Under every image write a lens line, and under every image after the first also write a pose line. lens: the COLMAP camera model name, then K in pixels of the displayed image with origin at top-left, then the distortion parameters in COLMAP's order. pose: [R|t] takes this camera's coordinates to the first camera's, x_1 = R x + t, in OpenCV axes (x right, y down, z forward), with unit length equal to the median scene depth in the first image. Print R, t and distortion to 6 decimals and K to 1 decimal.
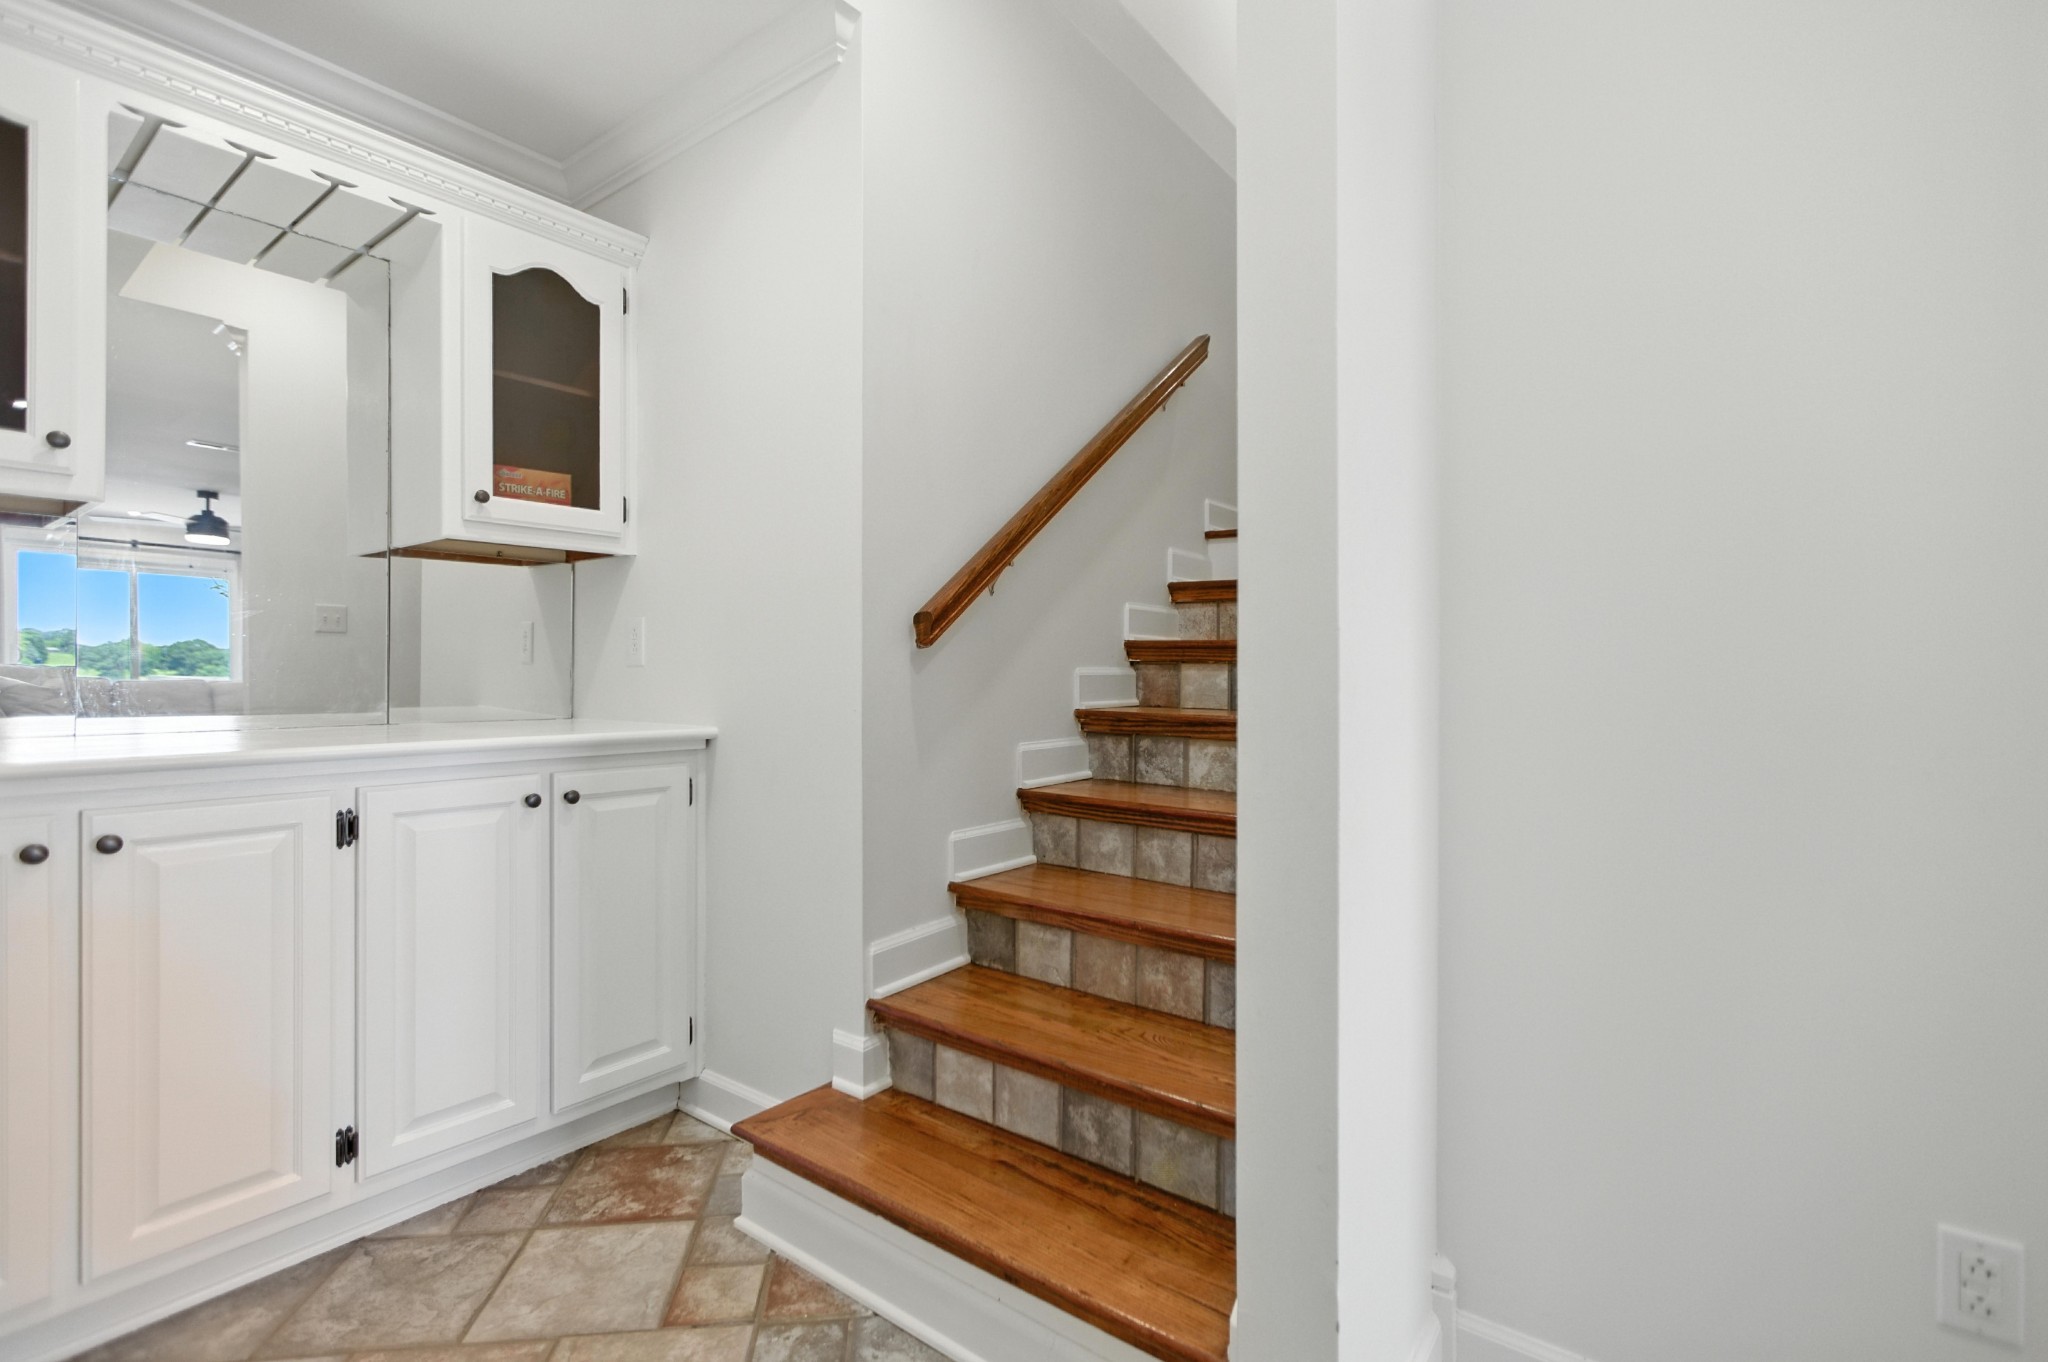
lens RADIAL K [[929.0, 0, 1019.9], [0, 929.0, 671.1], [0, 0, 1]] dist [-0.003549, 0.000534]
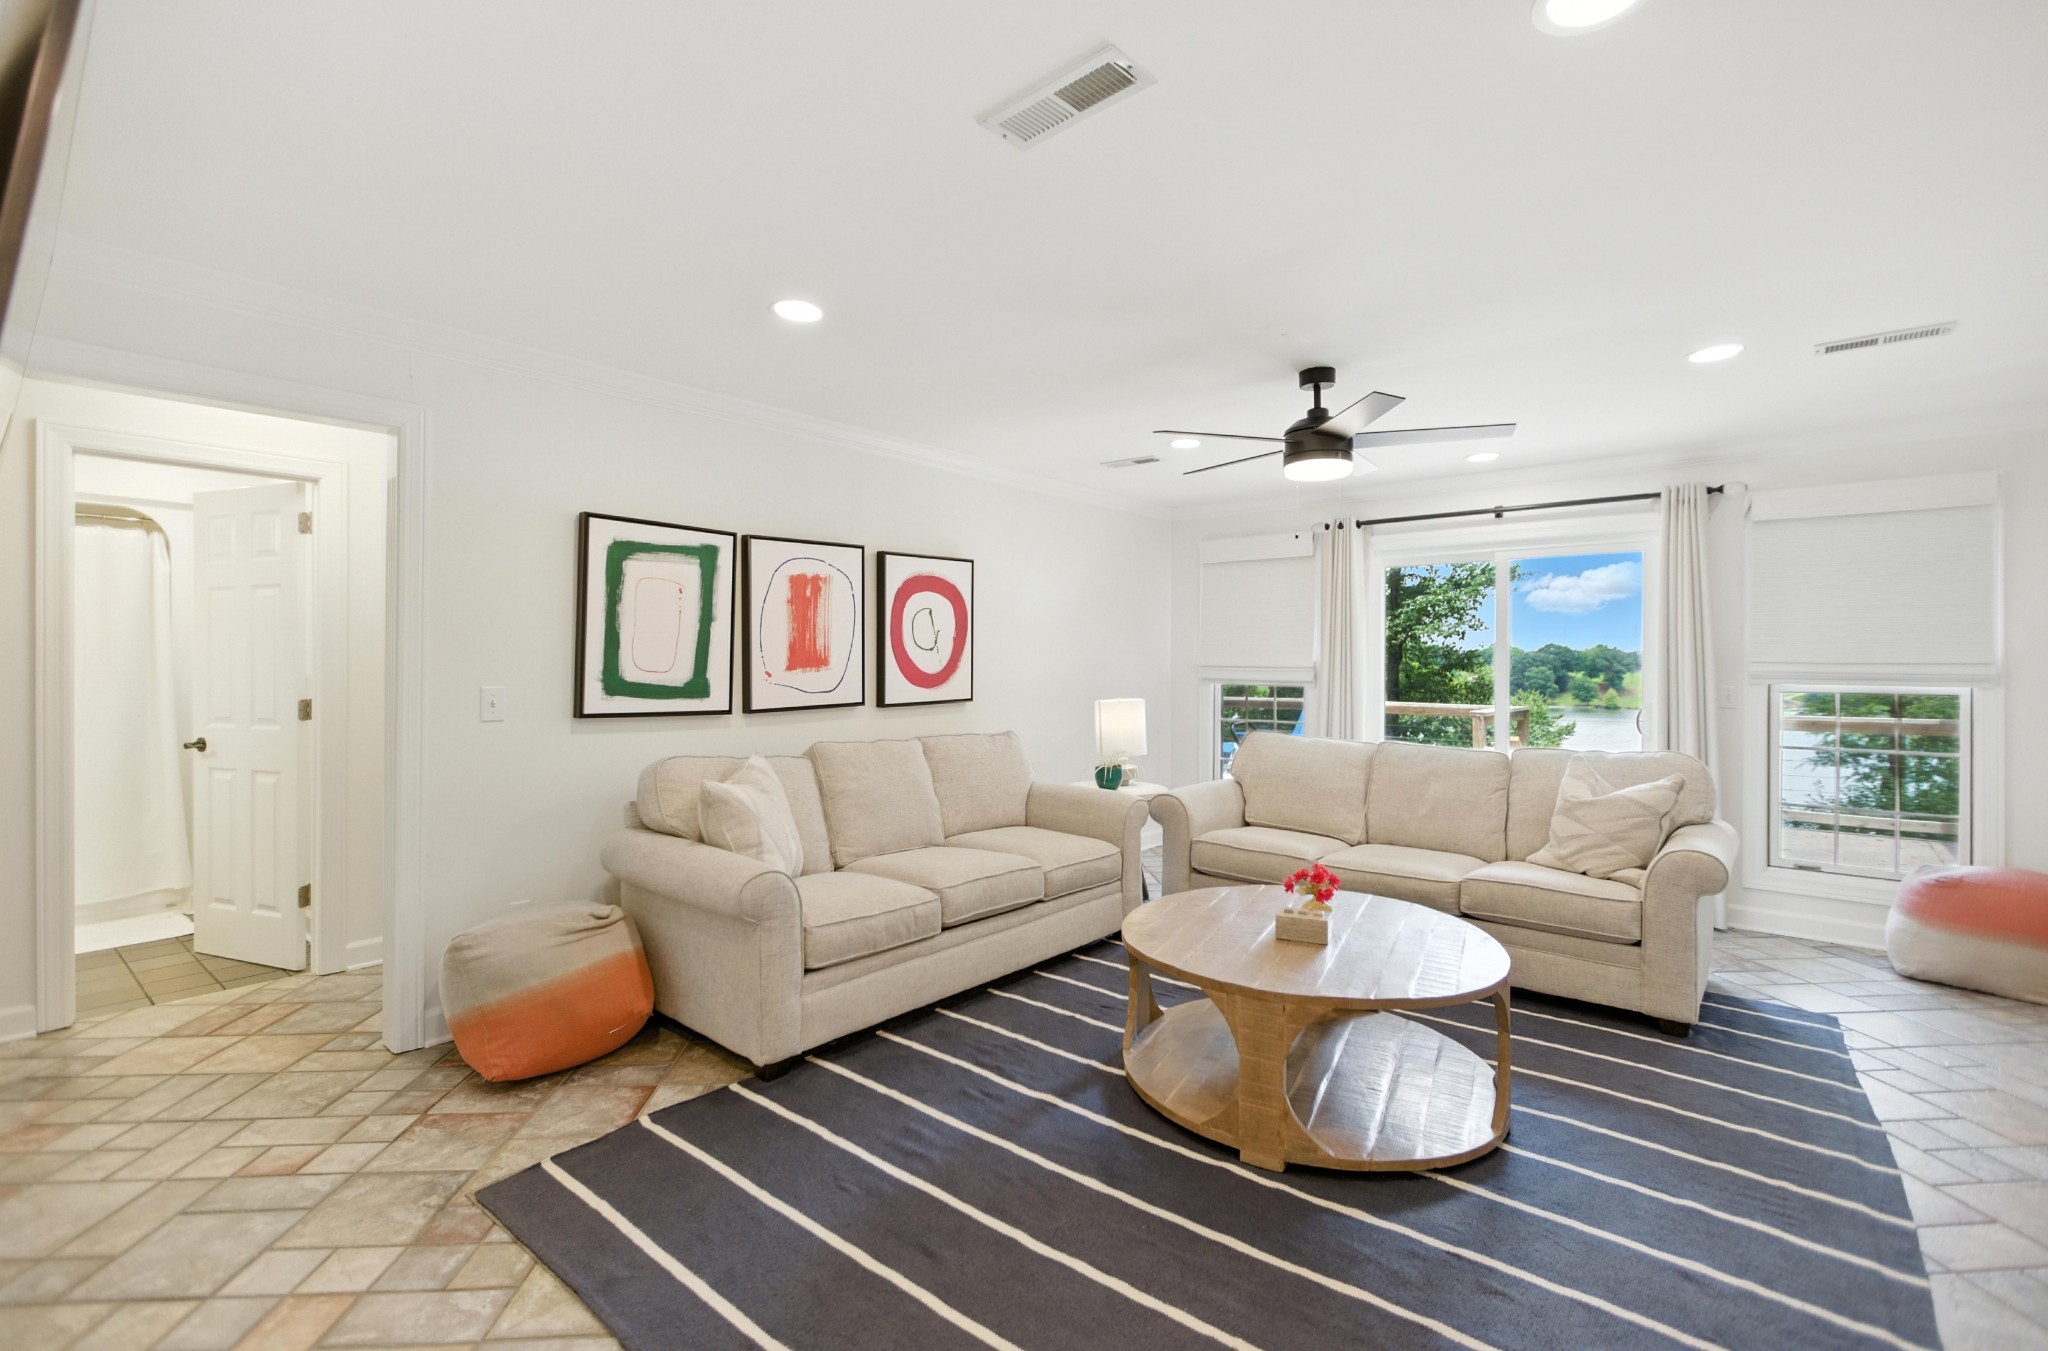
lens RADIAL K [[925.9, 0, 1026.0], [0, 925.9, 662.3], [0, 0, 1]] dist [-0.000869, 0.002295]
pose [[-0.067867, -0.013230, -0.997607, -0.368519], [-0.011191, 0.999859, -0.012499, -0.028153], [0.997632, 0.010316, -0.068005, 0.874719]]
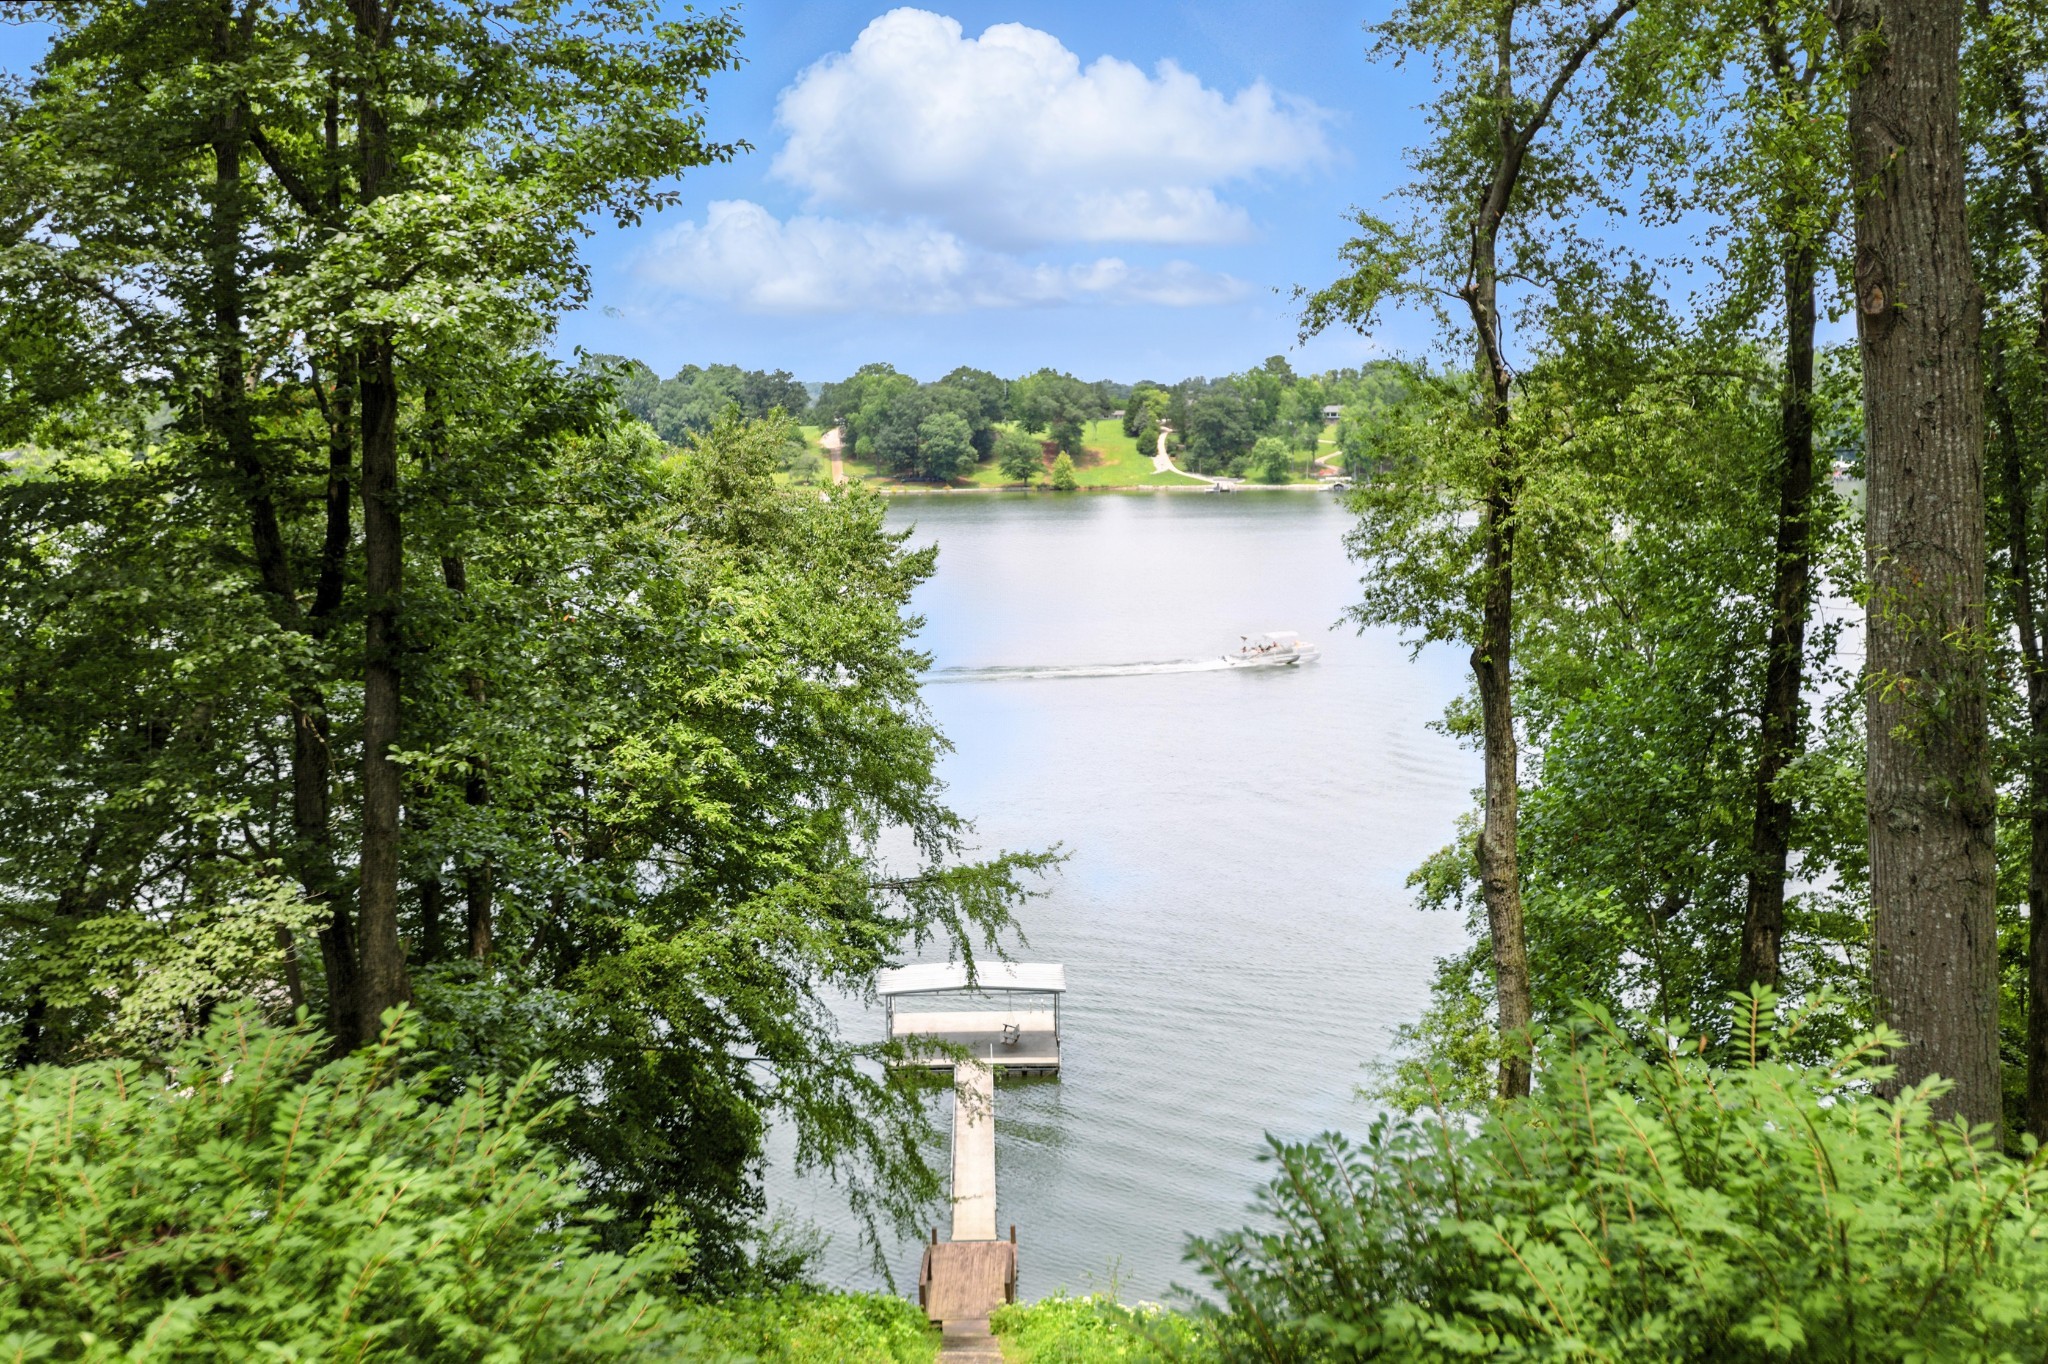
lens RADIAL K [[2042.5, 0, 1033.7], [0, 2042.5, 633.5], [0, 0, 1]] dist [0.006688, 0.000000]
pose [[0.462150, 0.078333, -0.883335, -1.588164], [0.014051, 0.995319, 0.095615, -0.052282], [0.886690, -0.056600, 0.458886, 1.756293]]
